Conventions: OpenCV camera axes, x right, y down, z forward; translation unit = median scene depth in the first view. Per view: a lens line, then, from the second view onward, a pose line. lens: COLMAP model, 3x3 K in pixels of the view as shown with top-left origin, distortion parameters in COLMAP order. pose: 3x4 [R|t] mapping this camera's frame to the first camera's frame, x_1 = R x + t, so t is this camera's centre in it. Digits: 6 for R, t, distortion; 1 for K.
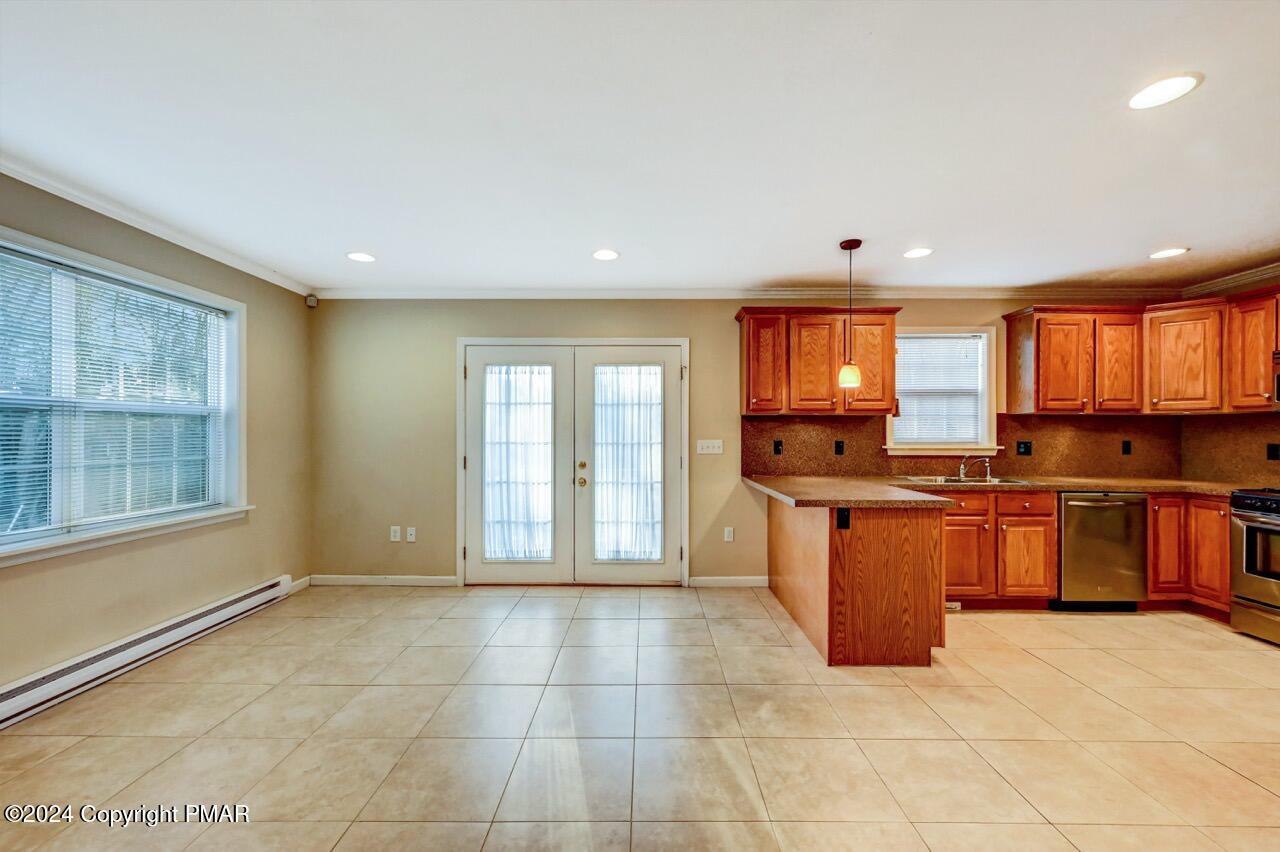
lens RADIAL K [[508.6, 0, 644.4], [0, 508.6, 432.2], [0, 0, 1]] dist [-0.001154, 0.000164]
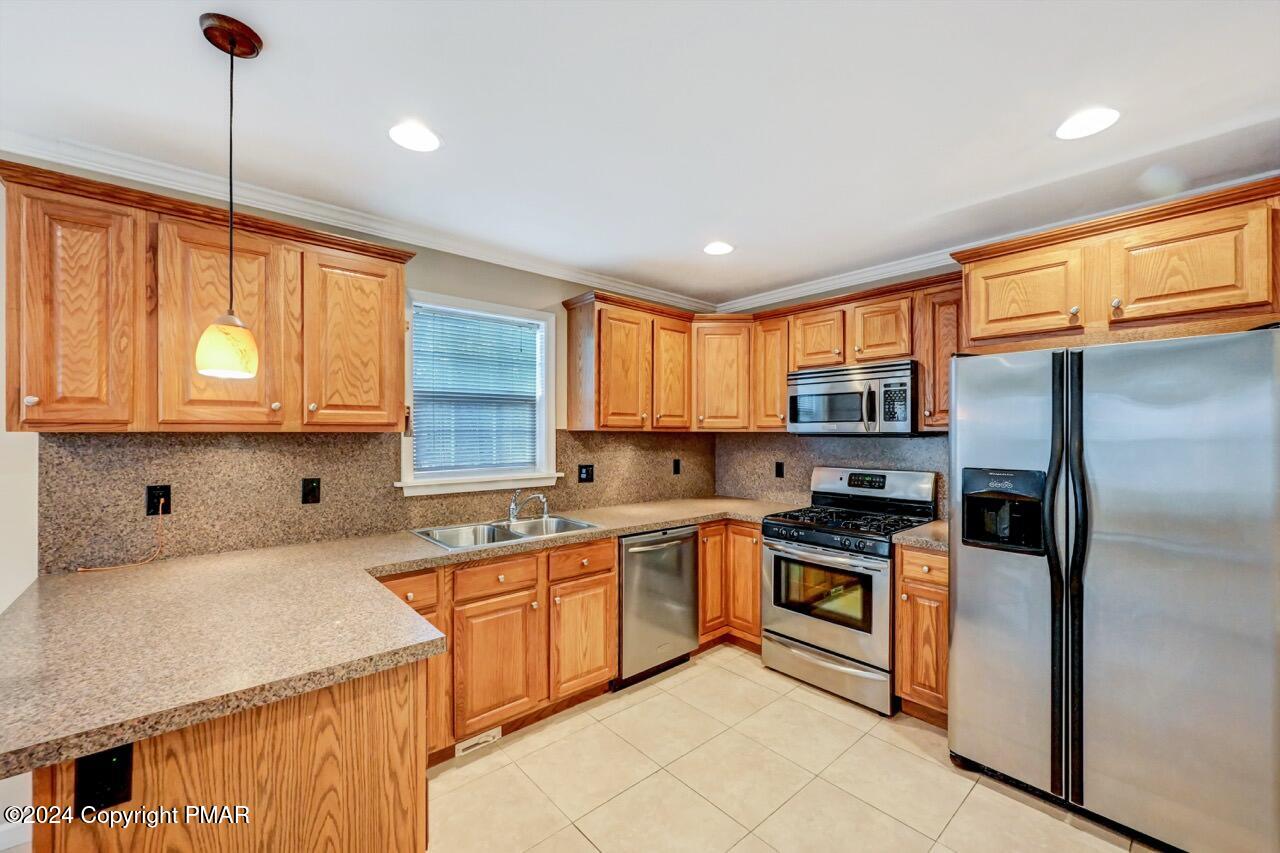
lens RADIAL K [[508.6, 0, 644.4], [0, 508.6, 432.7], [0, 0, 1]] dist [-0.001154, 0.000164]
pose [[0.744741, -0.001369, 0.667352, 0.308072], [-0.000793, 0.999995, 0.002937, -0.037191], [-0.667353, -0.002716, 0.744736, 0.375532]]
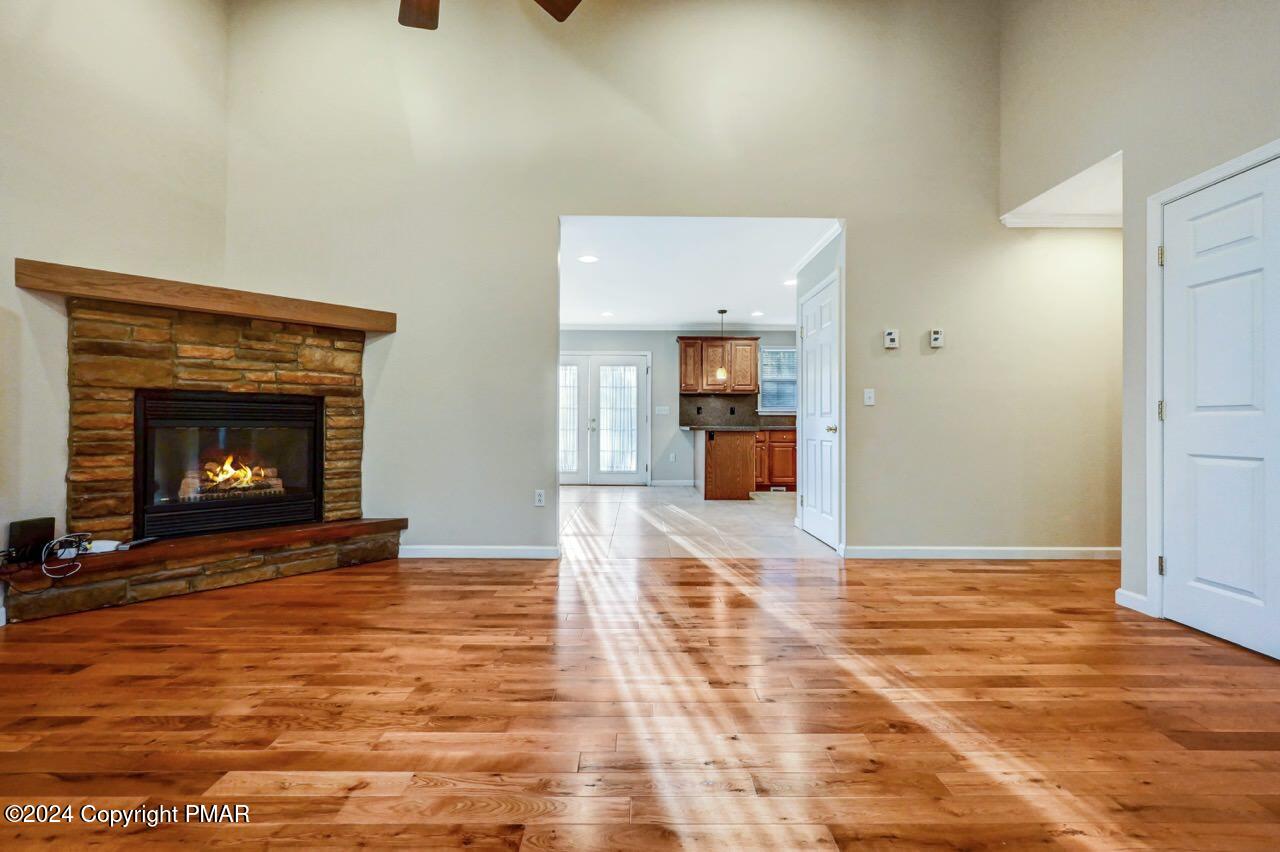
lens RADIAL K [[509.6, 0, 640.0], [0, 509.6, 426.0], [0, 0, 1]] dist [-0.000423, -0.000052]
pose [[0.999988, 0.002337, 0.004405, 0.042266], [-0.002372, 0.999966, 0.007865, 0.077448], [-0.004386, -0.007875, 0.999959, -0.925991]]
